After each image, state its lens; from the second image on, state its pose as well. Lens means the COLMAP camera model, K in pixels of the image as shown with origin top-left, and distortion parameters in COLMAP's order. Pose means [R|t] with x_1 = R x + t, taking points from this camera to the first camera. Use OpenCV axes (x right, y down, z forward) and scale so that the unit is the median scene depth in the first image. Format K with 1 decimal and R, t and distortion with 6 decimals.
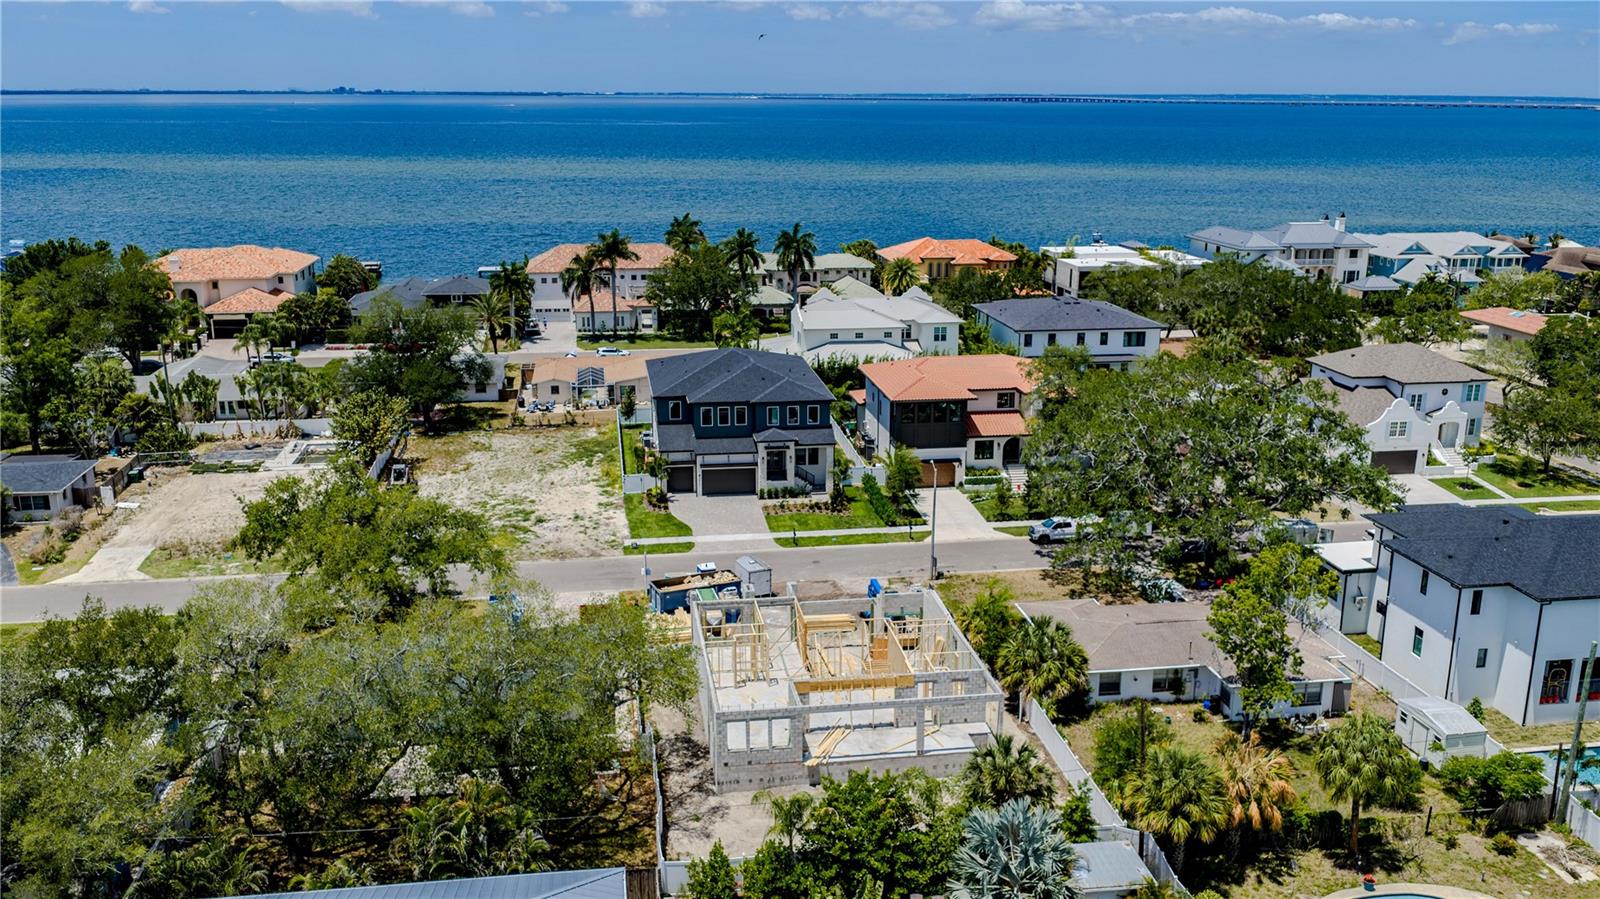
lens RADIAL K [[1320.4, 0, 780.6], [0, 1320.4, 448.2], [0, 0, 1]] dist [0.037032, -0.088048]
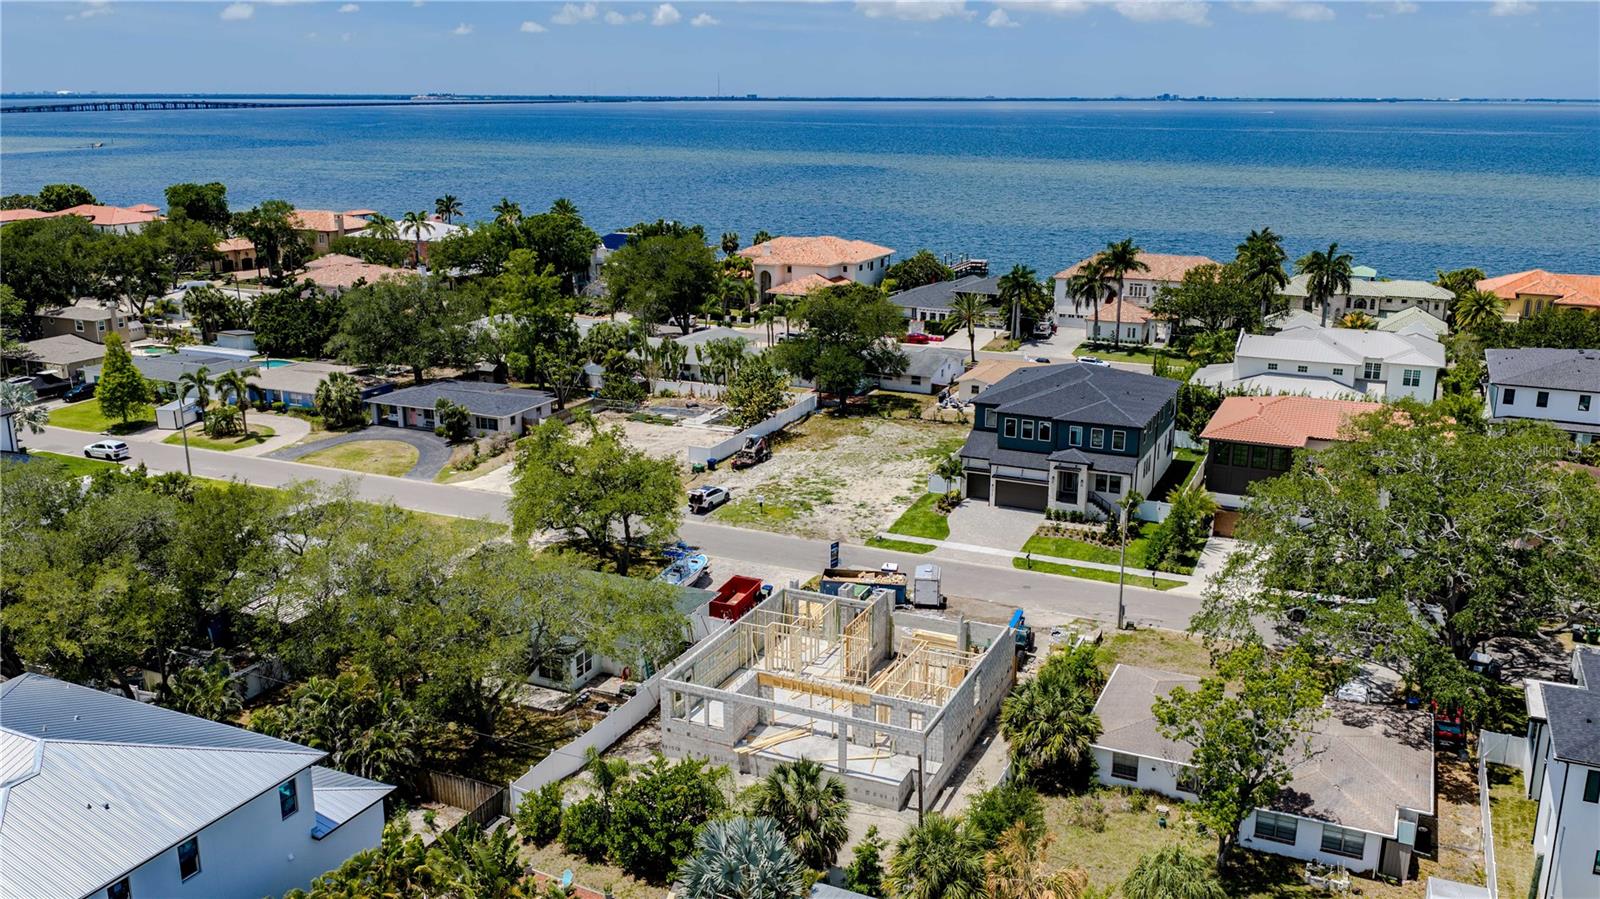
lens RADIAL K [[1306.9, 0, 800.0], [0, 1306.9, 449.5], [0, 0, 1]] dist [0.036118, -0.073133]
pose [[0.837618, 0.139521, -0.528139, 0.285668], [-0.140206, 0.989354, 0.038997, -0.020522], [0.527957, 0.041384, 0.848262, 0.075247]]
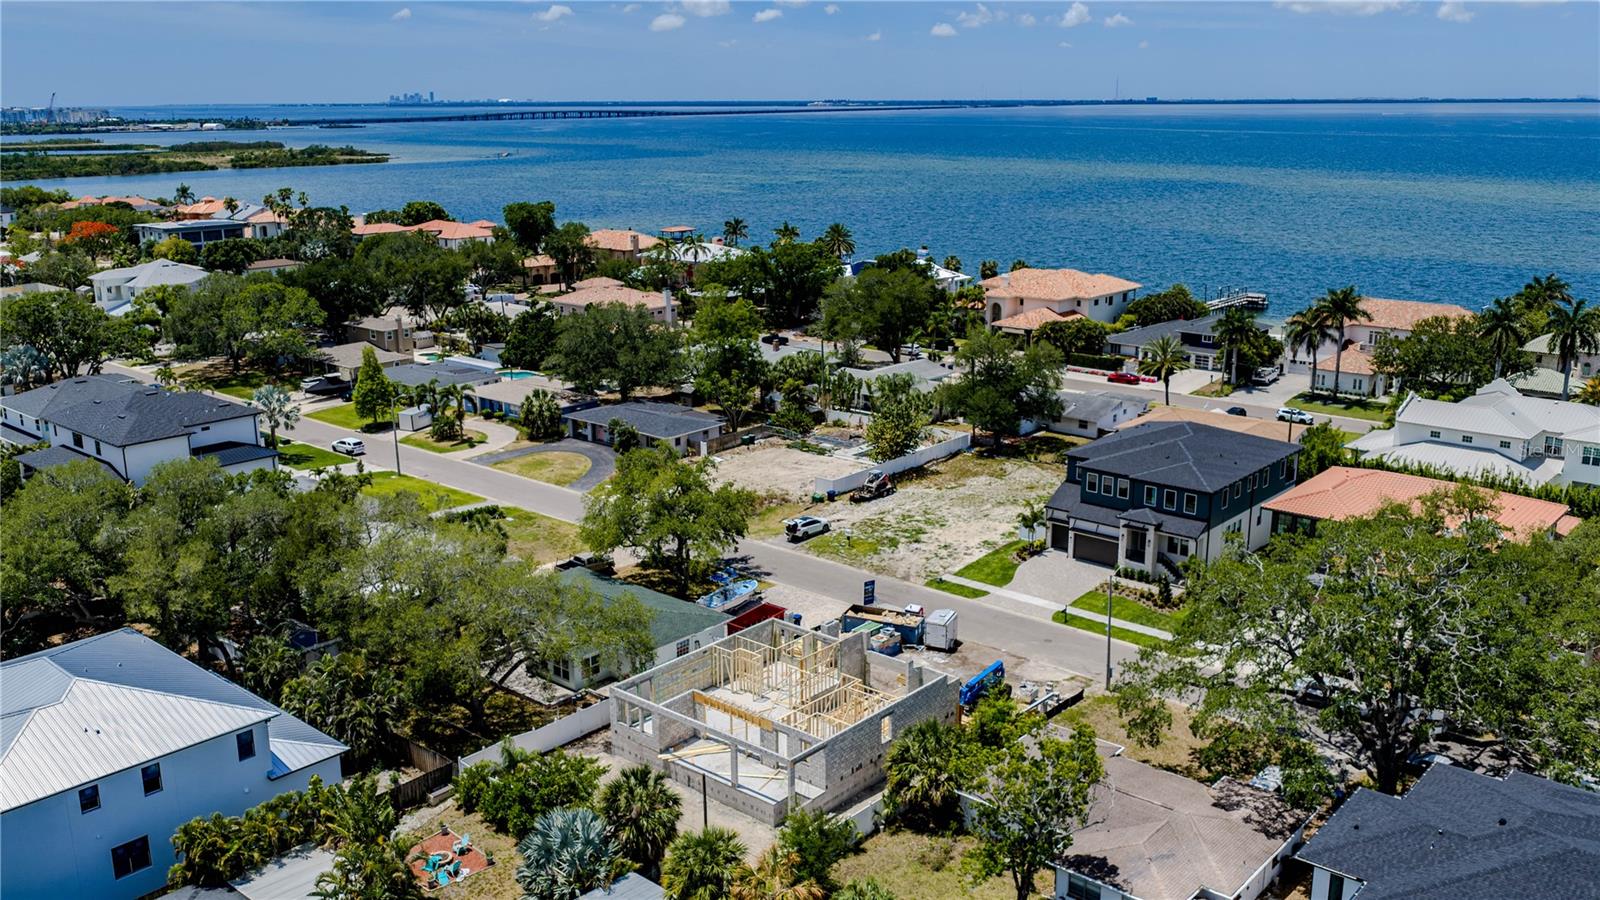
lens RADIAL K [[1335.3, 0, 806.7], [0, 1335.3, 443.8], [0, 0, 1]] dist [0.042141, -0.085311]
pose [[0.652238, 0.180411, -0.736232, 0.470382], [-0.188785, 0.979321, 0.072732, -0.073856], [0.734129, 0.091551, 0.672810, 0.132990]]
